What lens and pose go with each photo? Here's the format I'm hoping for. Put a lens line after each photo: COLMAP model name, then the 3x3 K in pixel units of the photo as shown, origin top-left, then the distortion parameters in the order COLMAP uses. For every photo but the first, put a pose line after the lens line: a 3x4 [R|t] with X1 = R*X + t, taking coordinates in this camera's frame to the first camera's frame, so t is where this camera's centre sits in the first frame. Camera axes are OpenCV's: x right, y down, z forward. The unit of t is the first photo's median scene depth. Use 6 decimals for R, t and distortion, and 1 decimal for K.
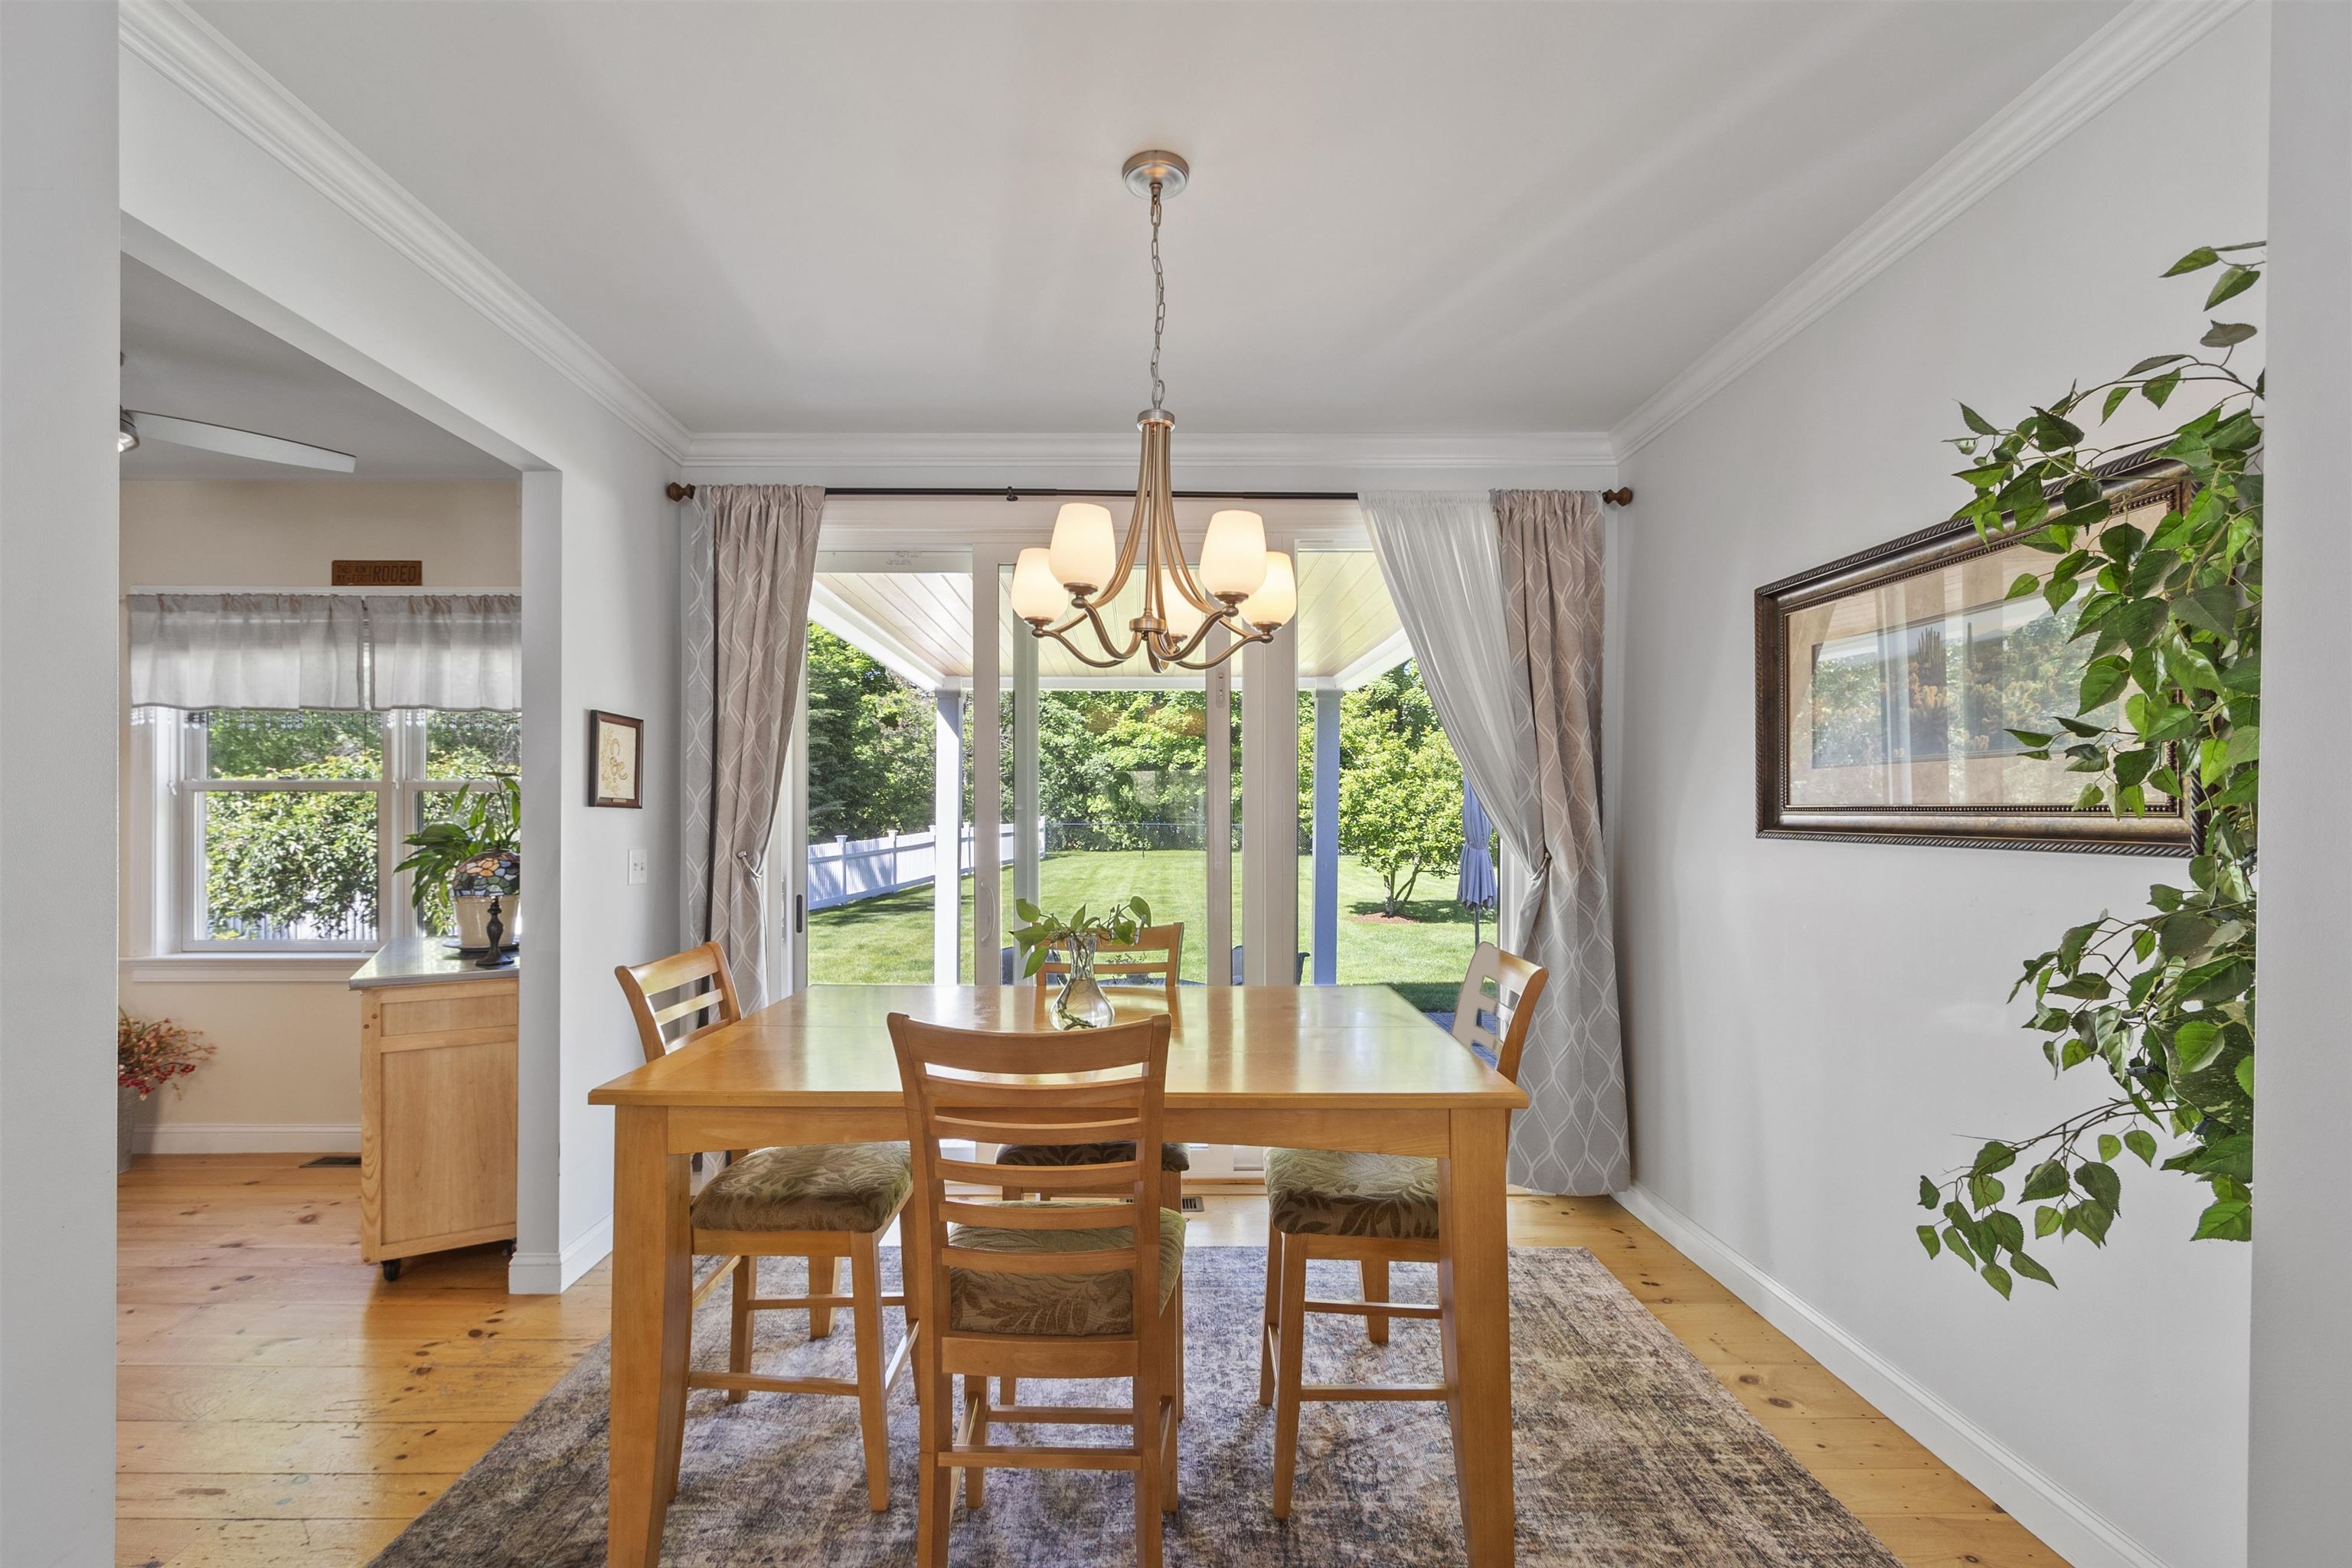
lens RADIAL K [[1022.0, 0, 1147.6], [0, 1022.0, 821.7], [0, 0, 1]] dist [-0.001917, -0.000596]
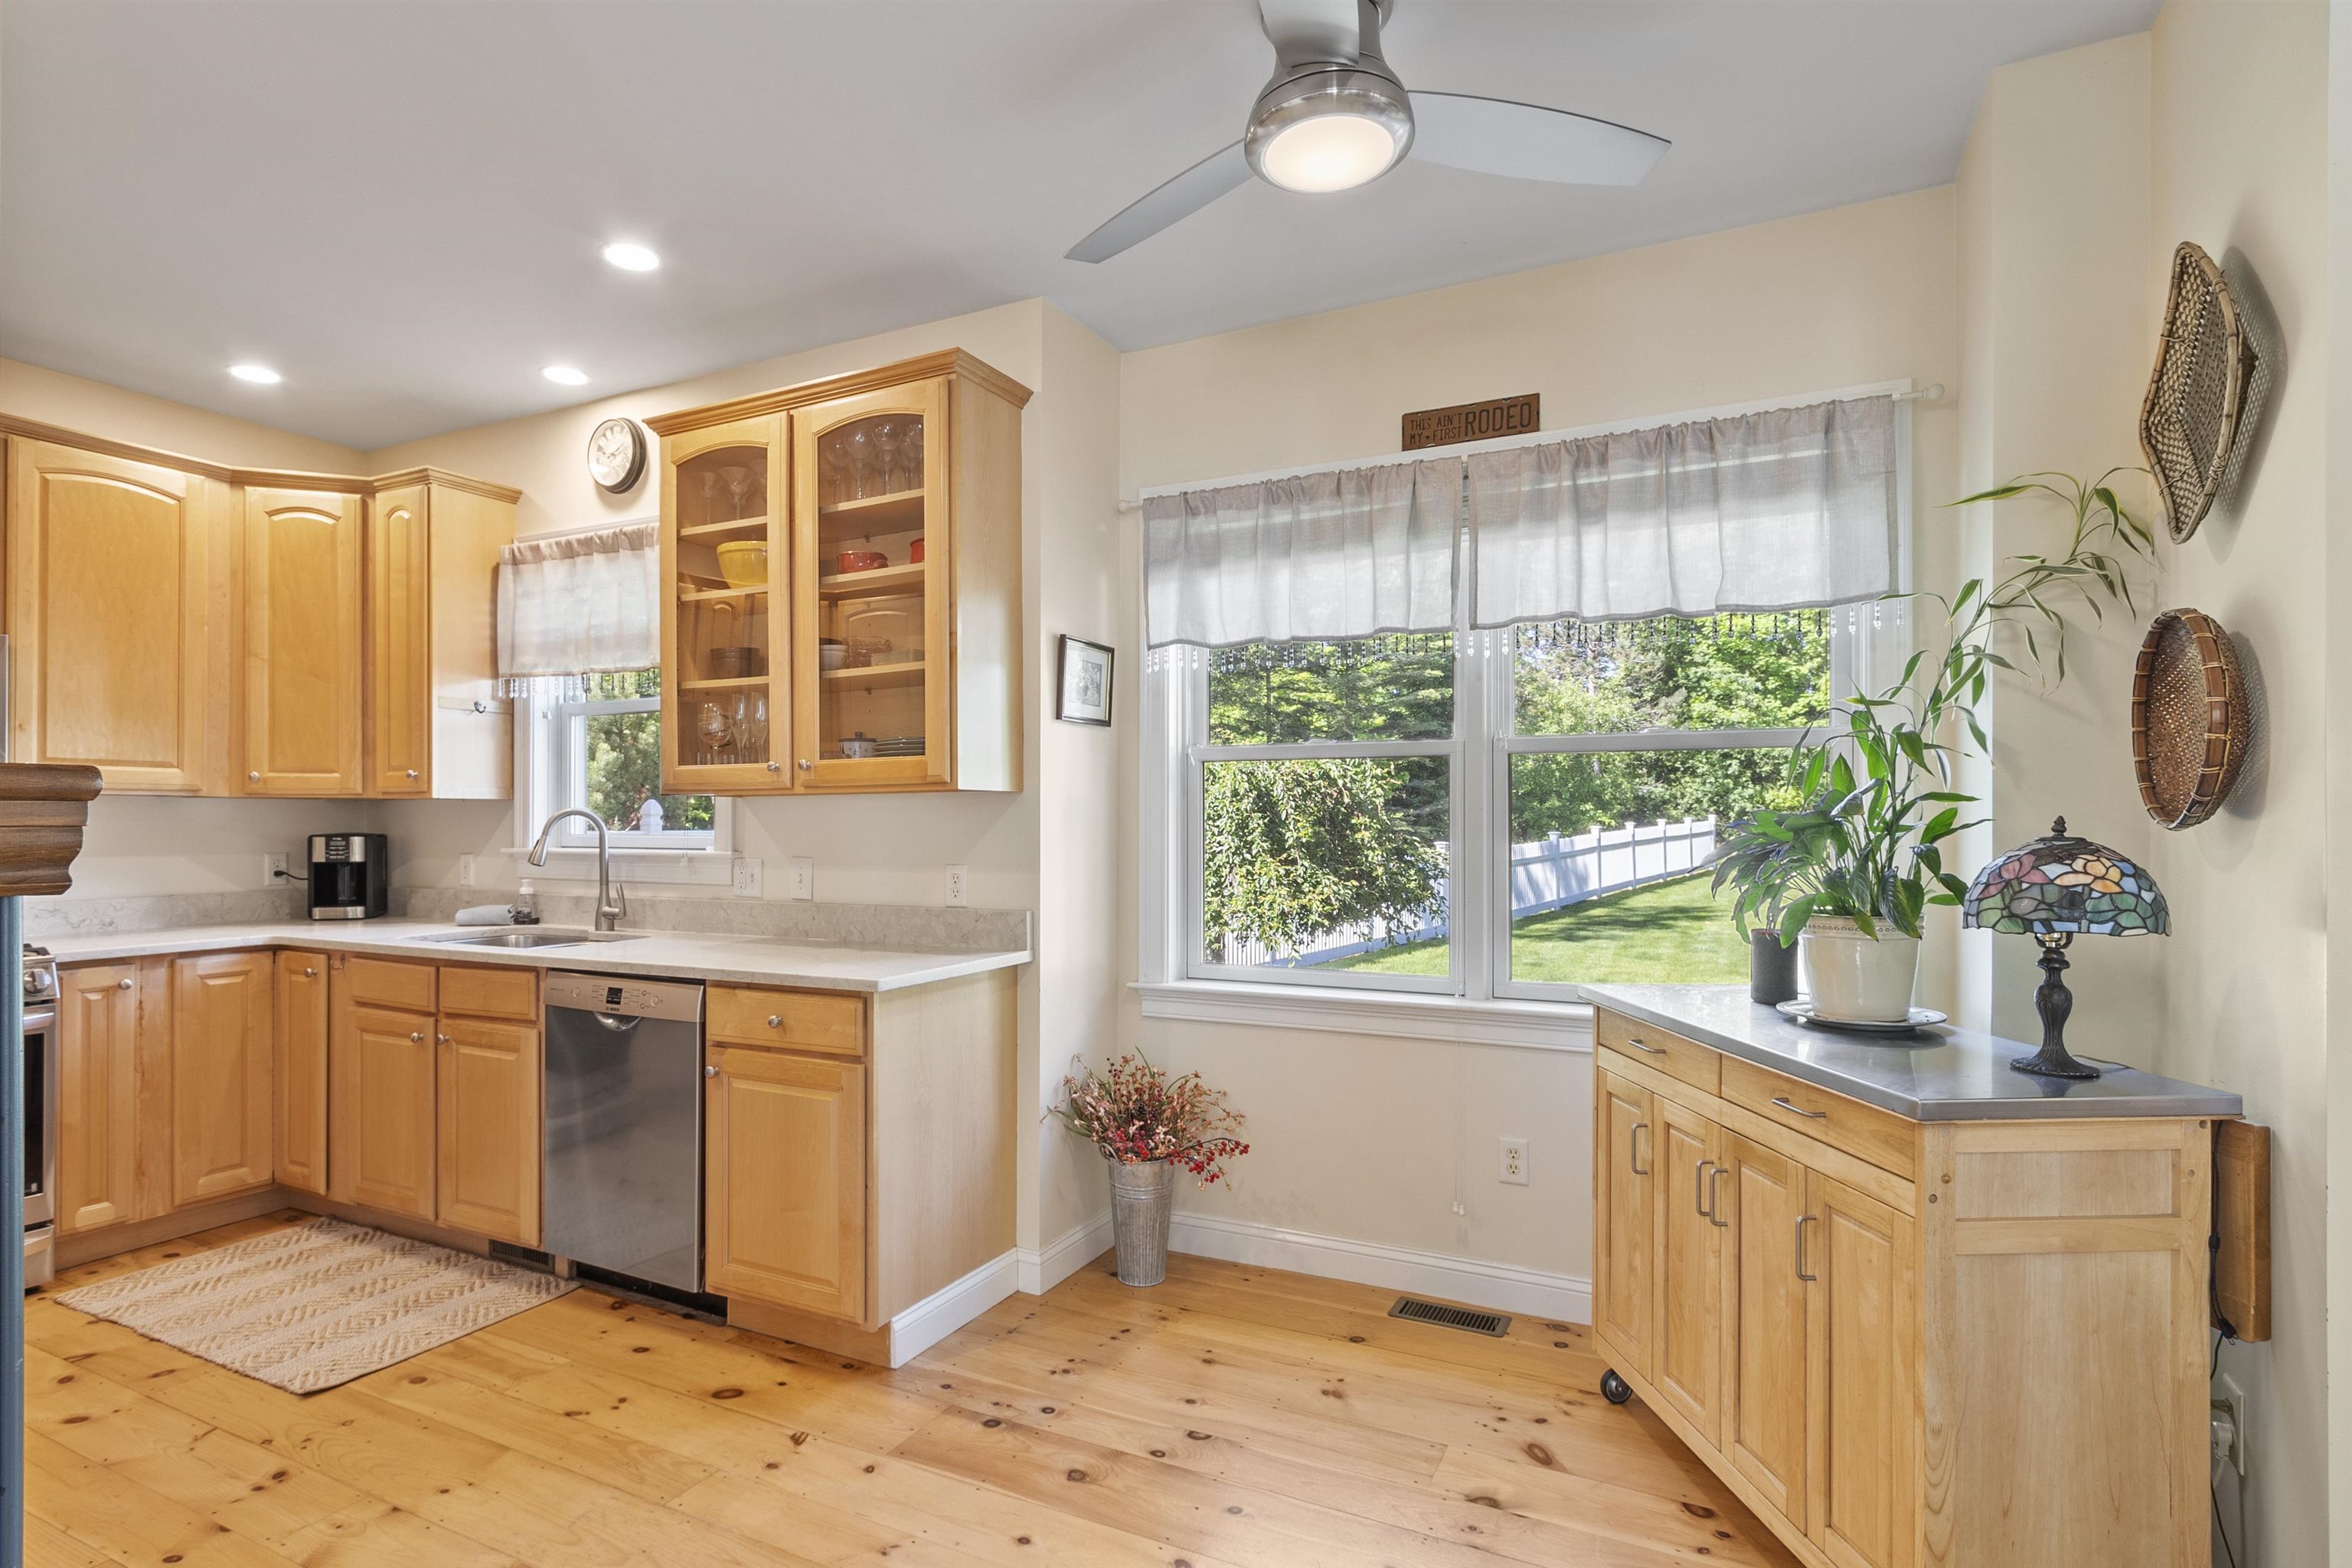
lens RADIAL K [[1179.9, 0, 1144.2], [0, 1179.9, 818.9], [0, 0, 1]] dist [0.000847, -0.002192]
pose [[0.886103, -0.003372, -0.463475, -0.573118], [0.001151, 0.999986, -0.005075, 0.015555], [0.463486, 0.003964, 0.886095, 0.221518]]
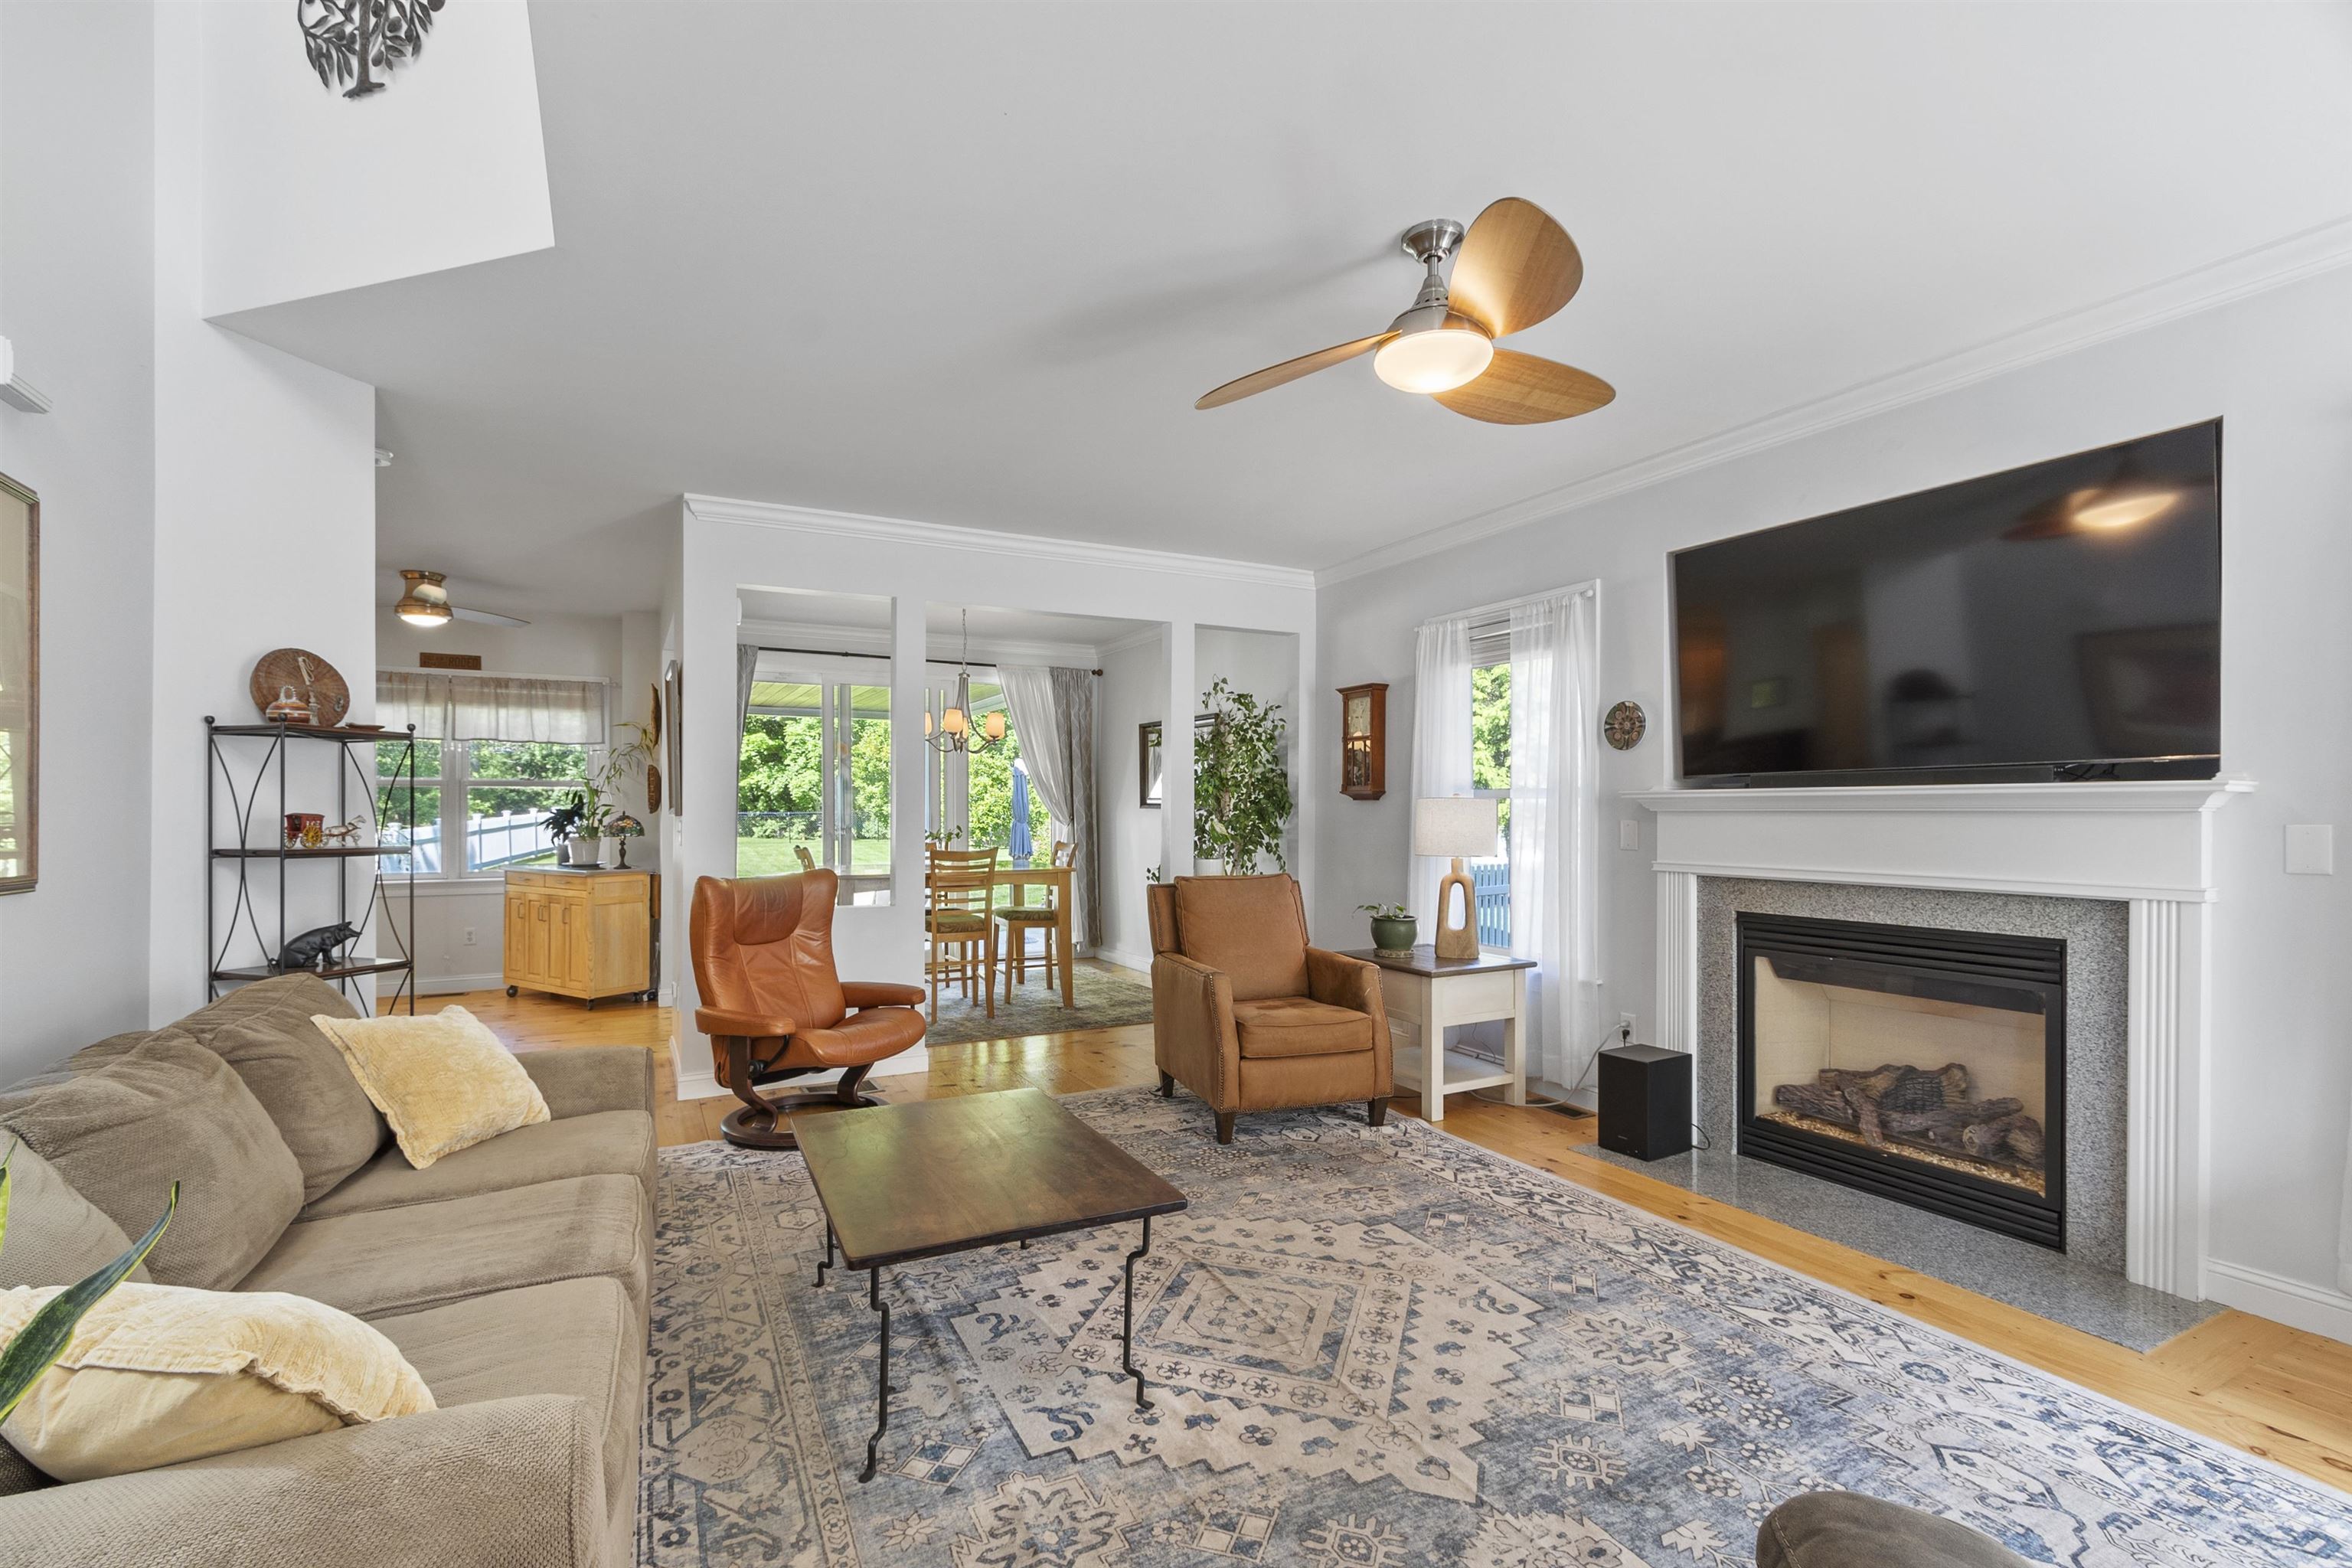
lens RADIAL K [[1026.7, 0, 1140.8], [0, 1026.7, 816.0], [0, 0, 1]] dist [-0.000443, -0.000046]
pose [[0.894324, -0.003614, 0.447406, -0.473197], [0.001959, 0.999989, 0.004161, 0.016209], [-0.447417, -0.002845, 0.894321, -1.073508]]
